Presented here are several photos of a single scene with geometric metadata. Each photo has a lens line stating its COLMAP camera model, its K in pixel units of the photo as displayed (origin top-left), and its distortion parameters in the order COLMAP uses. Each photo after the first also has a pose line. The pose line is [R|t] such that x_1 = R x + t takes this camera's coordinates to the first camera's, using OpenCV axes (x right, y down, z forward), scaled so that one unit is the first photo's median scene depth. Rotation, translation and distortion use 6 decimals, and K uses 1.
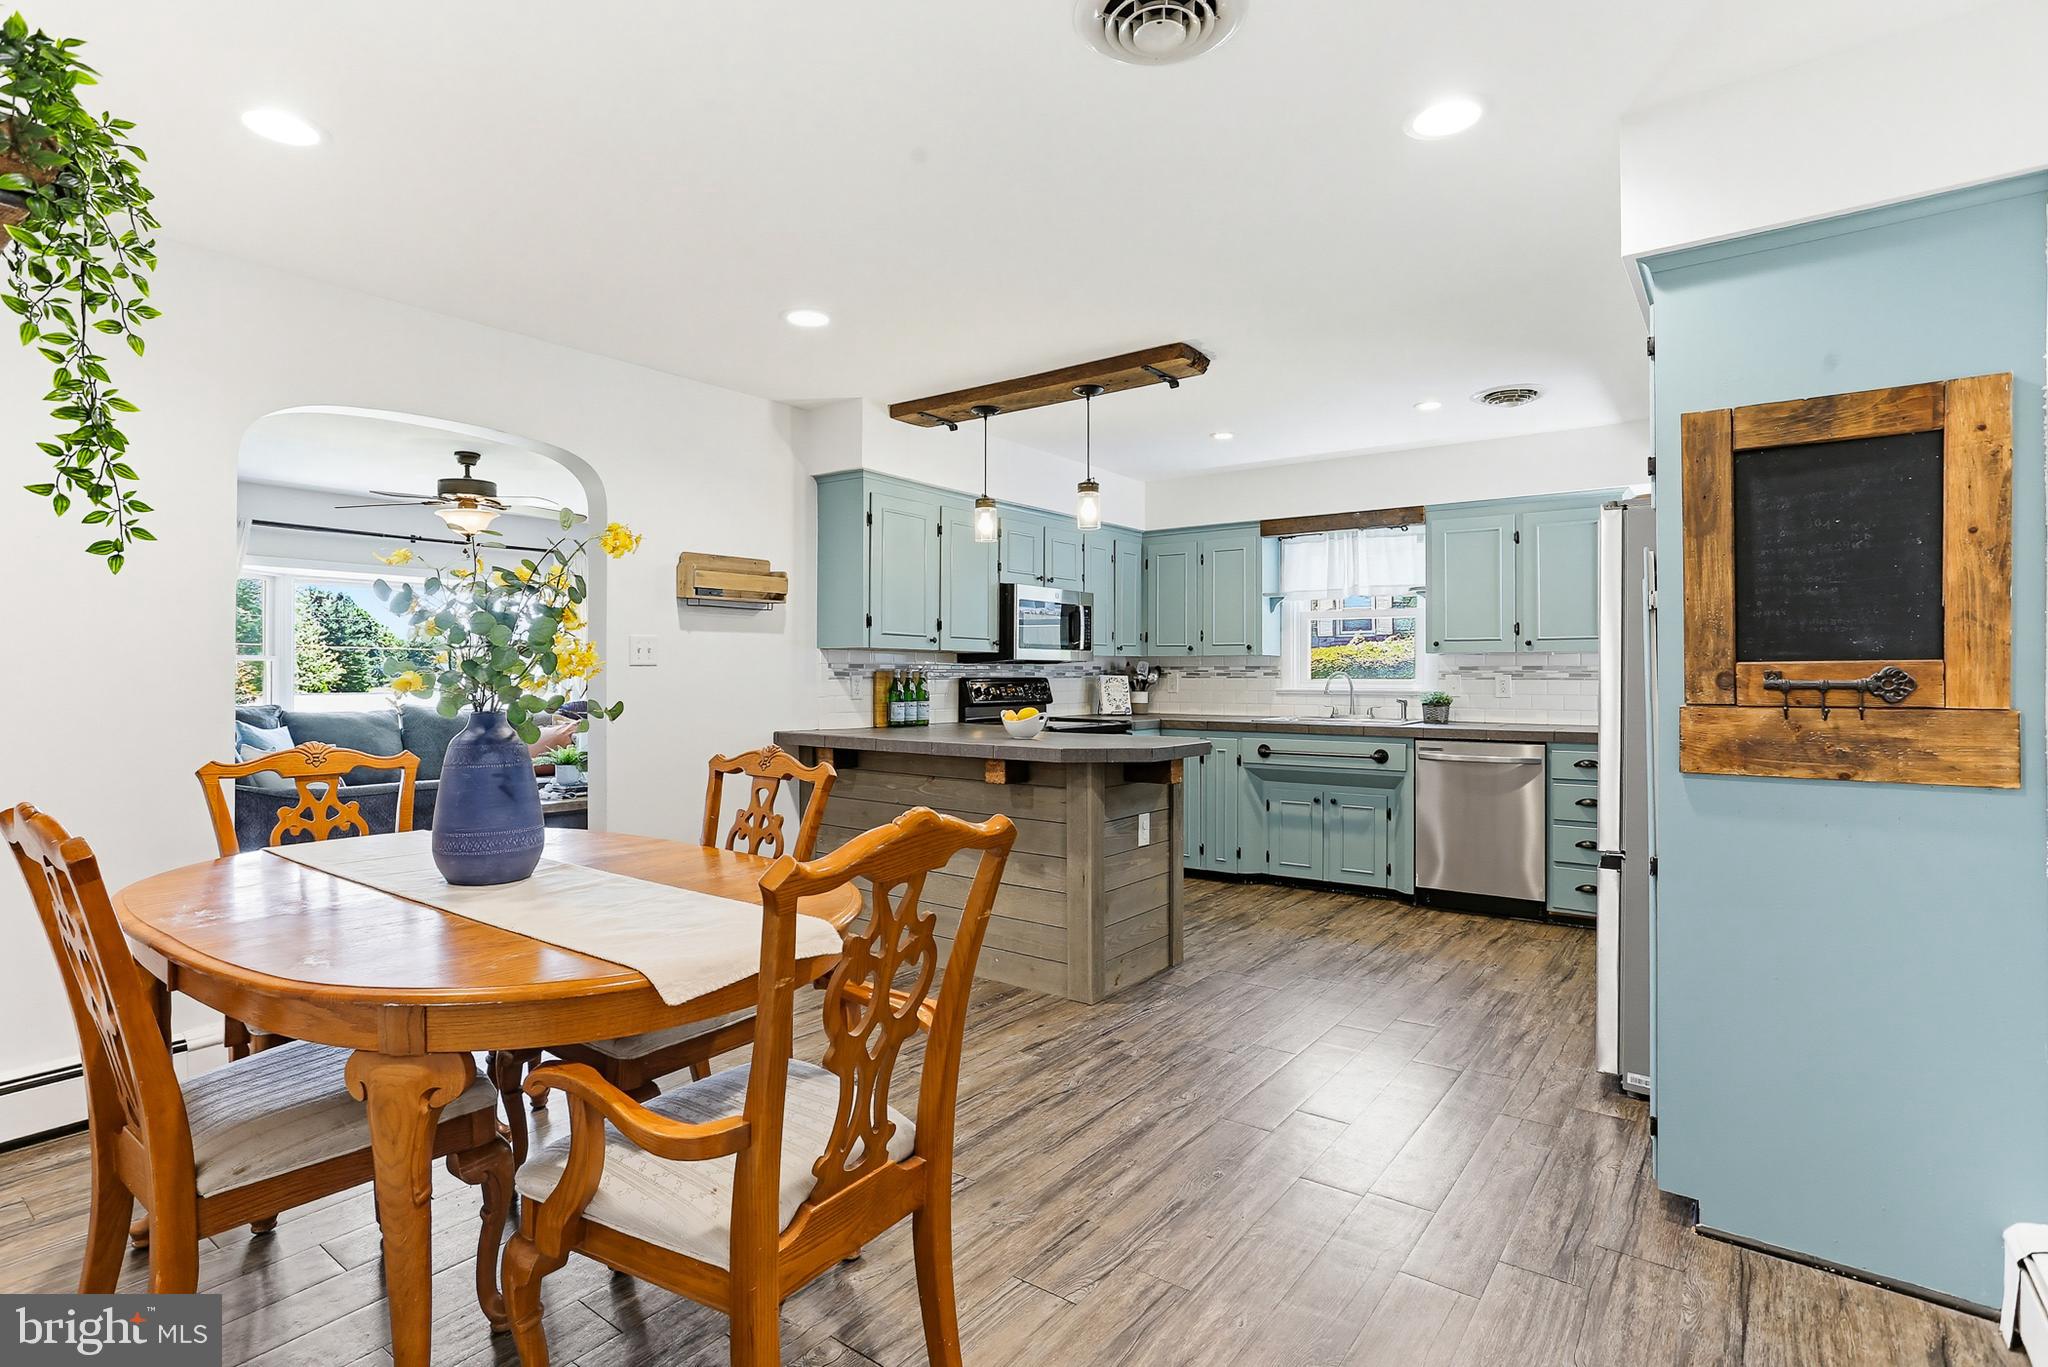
lens RADIAL K [[985.7, 0, 1054.1], [0, 985.7, 673.6], [0, 0, 1]] dist [-0.001496, 0.000214]
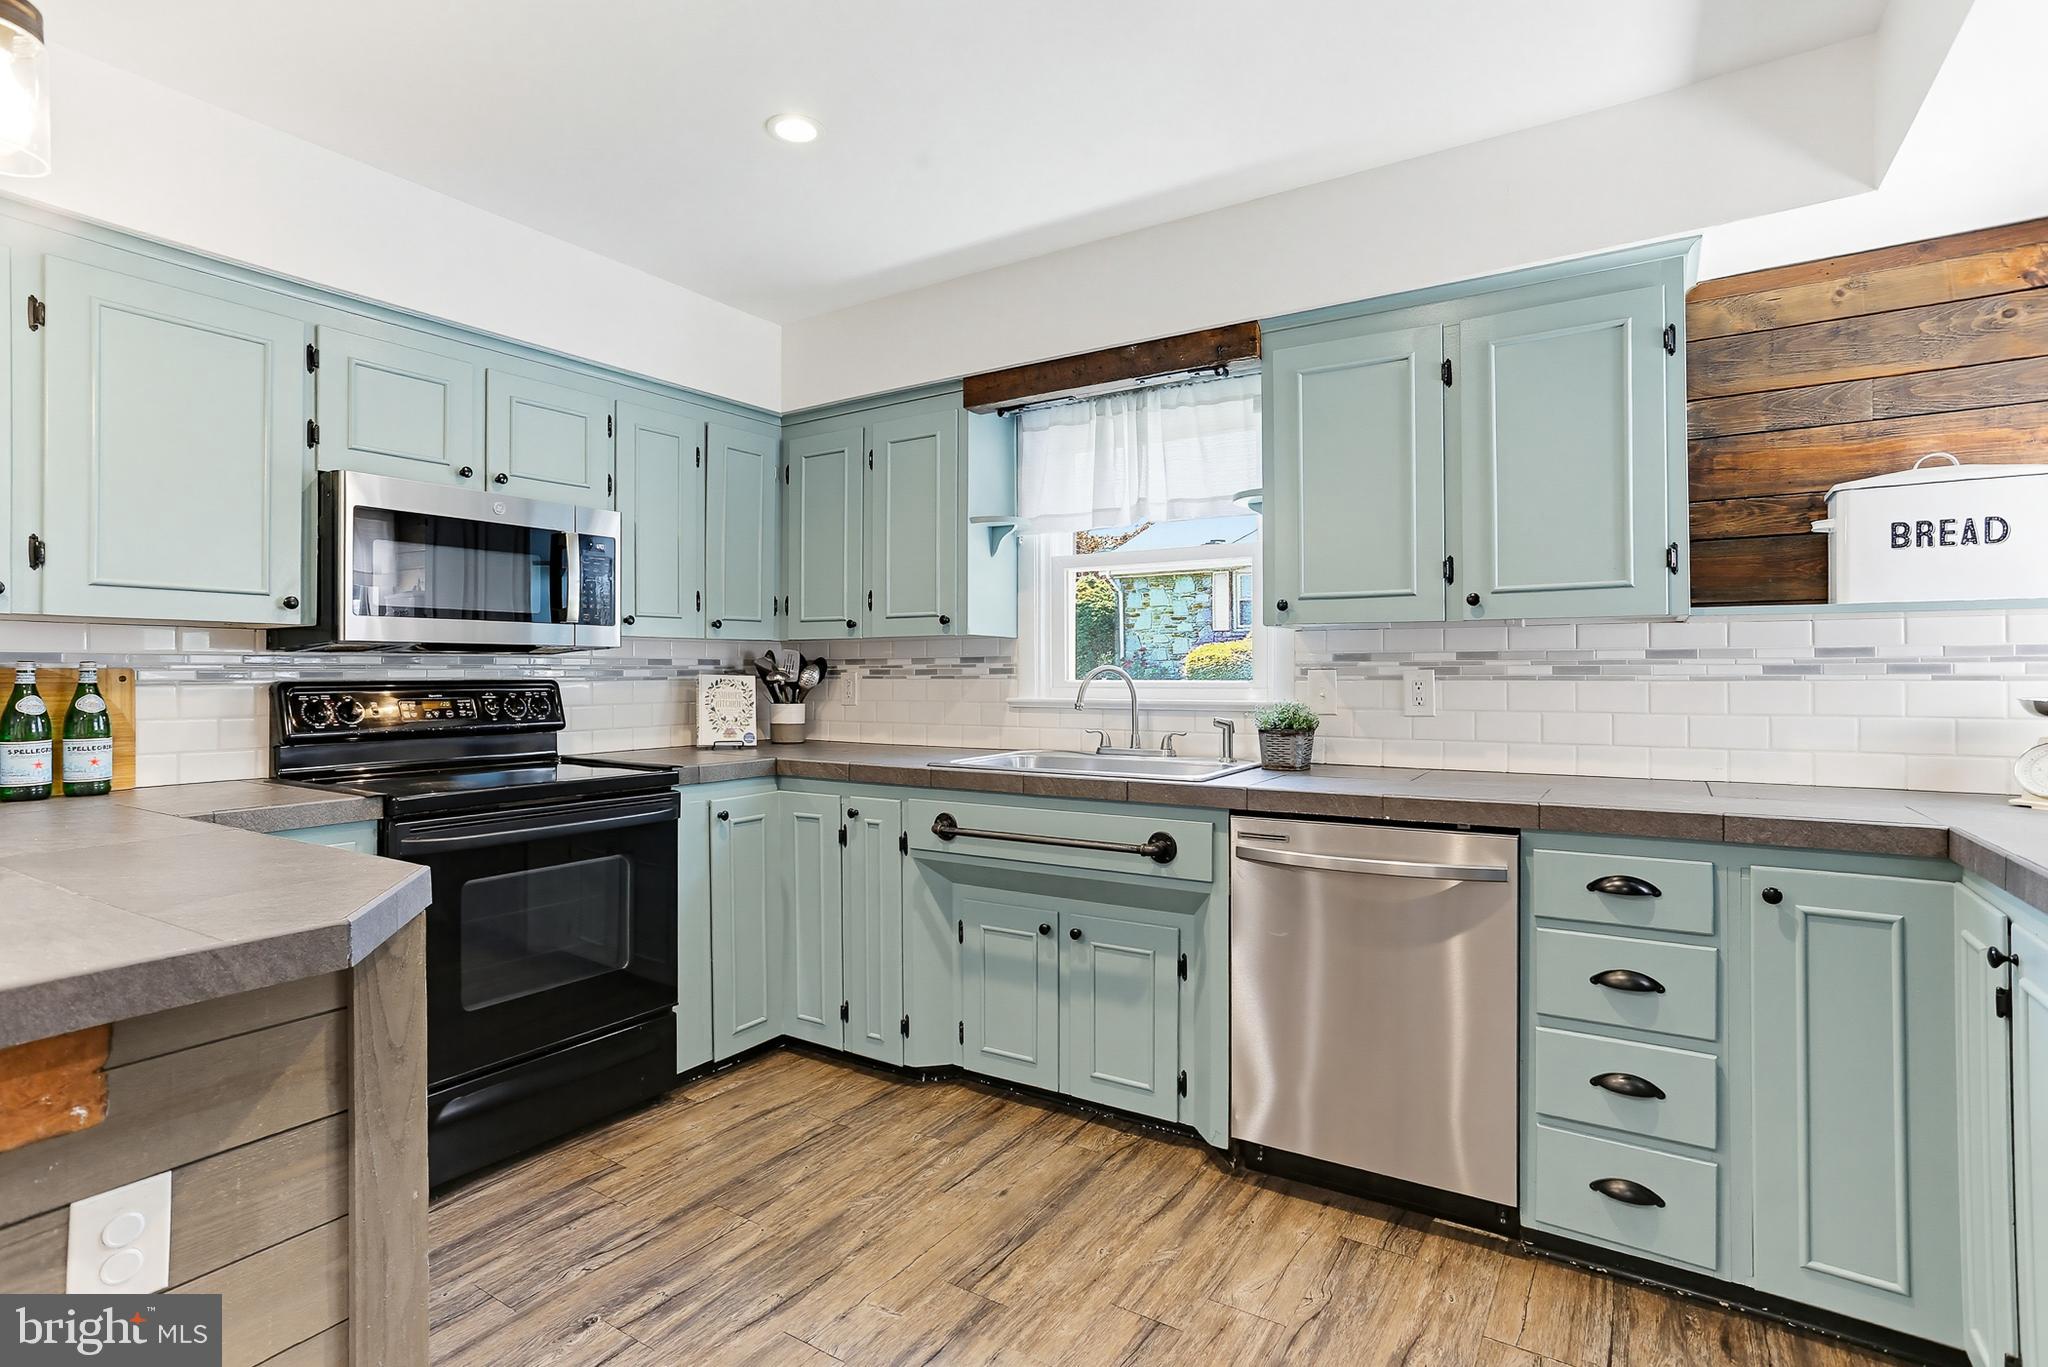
lens RADIAL K [[990.3, 0, 1024.0], [0, 990.3, 683.5], [0, 0, 1]] dist [-0.017997, 0.001031]
pose [[0.998398, -0.005383, 0.056317, 0.228791], [0.004751, 0.999924, 0.011360, 0.001326], [-0.056374, -0.011074, 0.998348, 0.513112]]
